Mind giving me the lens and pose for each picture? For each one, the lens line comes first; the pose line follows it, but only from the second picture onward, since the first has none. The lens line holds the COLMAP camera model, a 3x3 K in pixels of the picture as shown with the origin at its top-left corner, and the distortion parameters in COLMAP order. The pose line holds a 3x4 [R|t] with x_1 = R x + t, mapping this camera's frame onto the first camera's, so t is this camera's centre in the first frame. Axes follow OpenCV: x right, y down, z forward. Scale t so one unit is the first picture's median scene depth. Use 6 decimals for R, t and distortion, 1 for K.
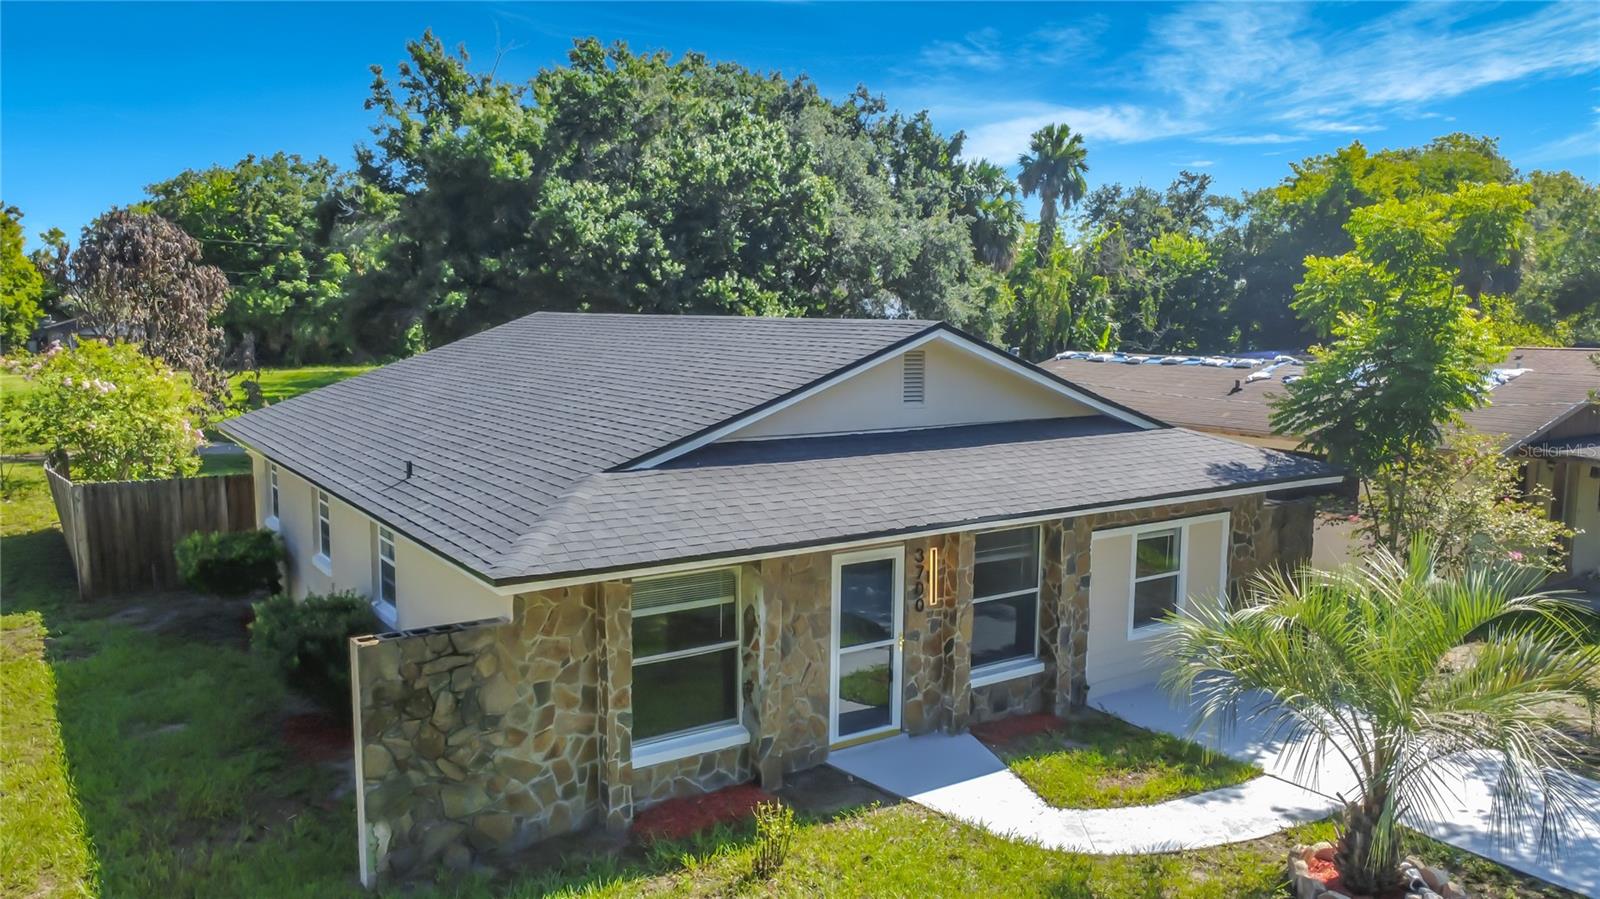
lens RADIAL K [[1145.2, 0, 800.0], [0, 1145.2, 449.5], [0, 0, 1]] dist [0.006087, -0.002148]
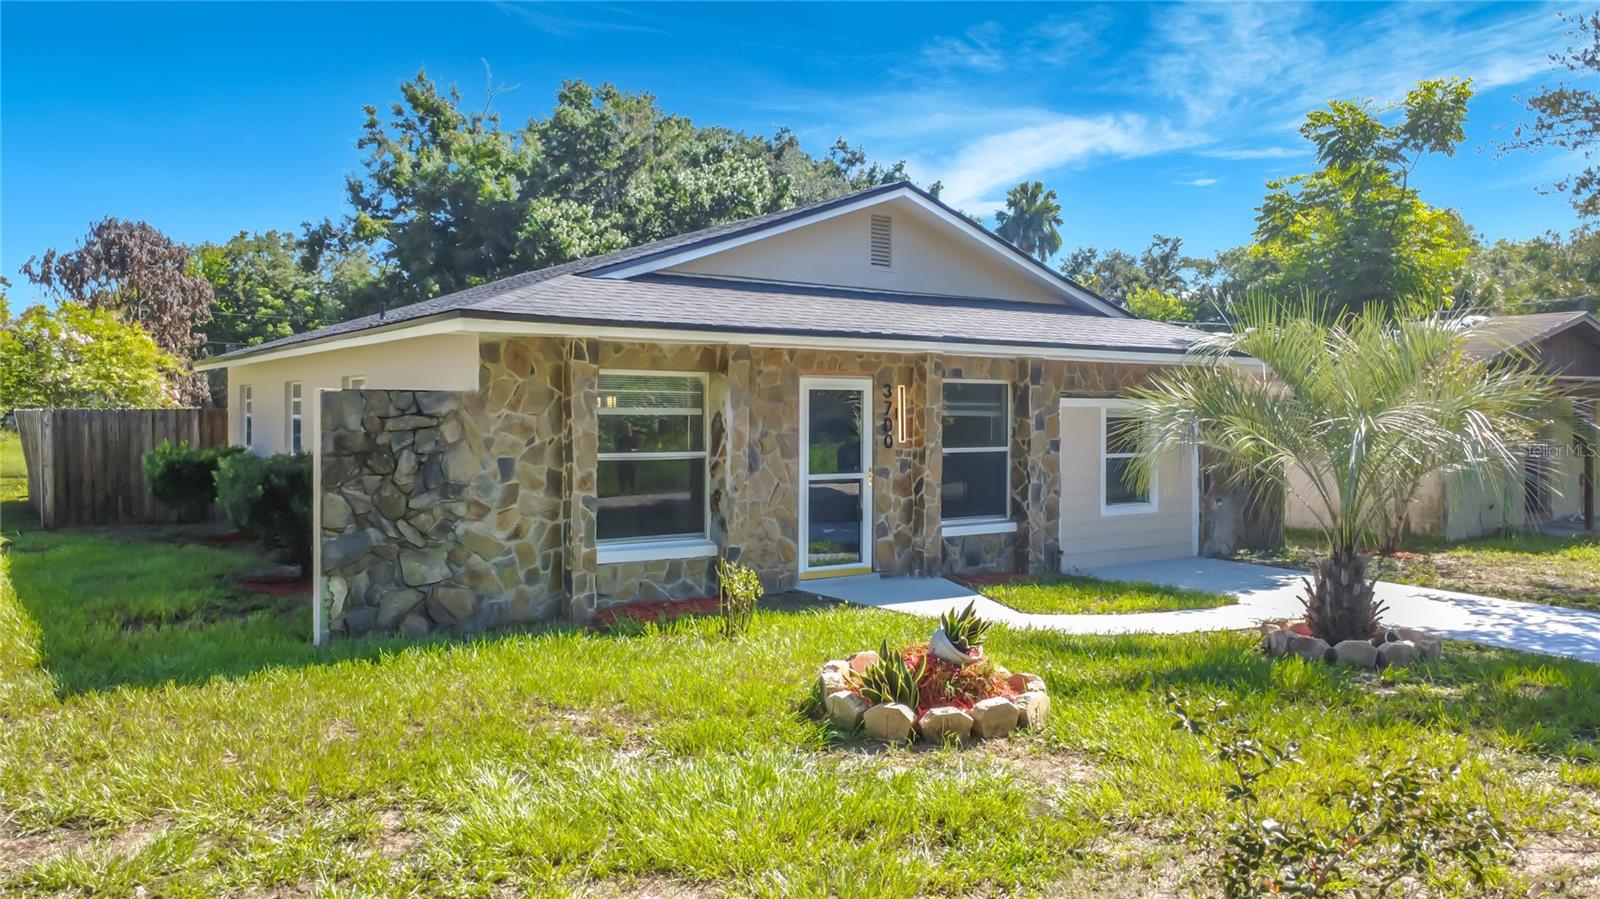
lens RADIAL K [[1145.4, 0, 800.1], [0, 1145.4, 415.3], [0, 0, 1]] dist [0.023097, -0.000552]
pose [[0.999923, -0.005832, 0.010941, 0.014749], [0.007110, 0.992665, -0.120688, 0.214053], [-0.010157, 0.120757, 0.992630, 0.000640]]
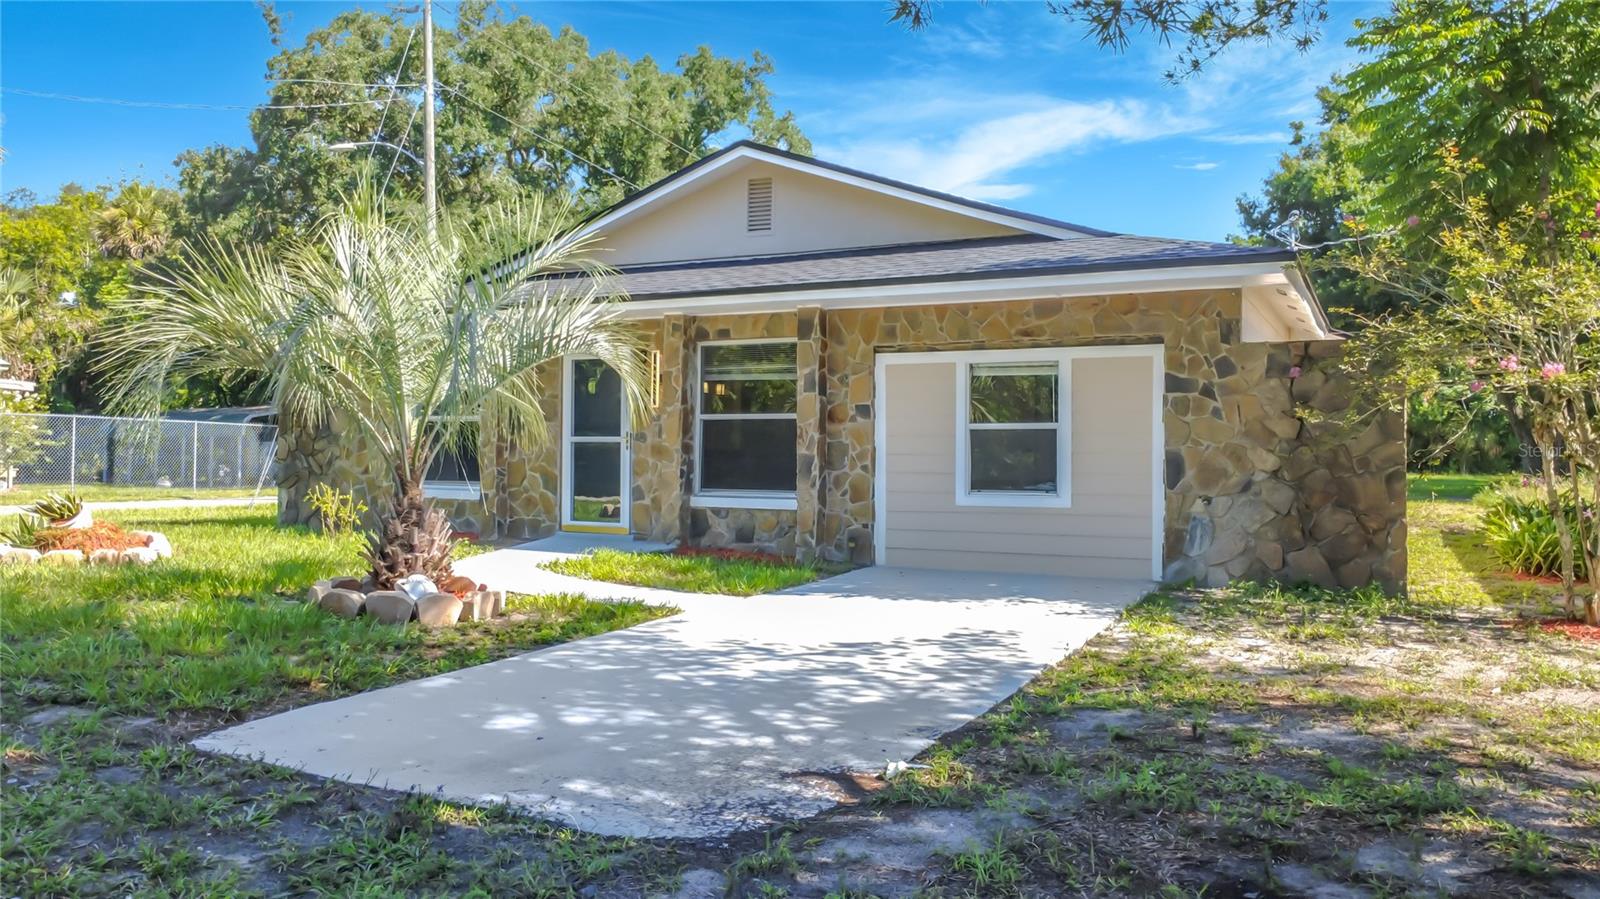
lens RADIAL K [[1145.2, 0, 800.0], [0, 1145.2, 449.5], [0, 0, 1]] dist [0.006087, -0.002148]
pose [[0.496730, -0.010645, -0.867840, 0.969852], [-0.110592, 0.990997, -0.075456, 0.215759], [0.860830, 0.133457, 0.491081, 0.572416]]
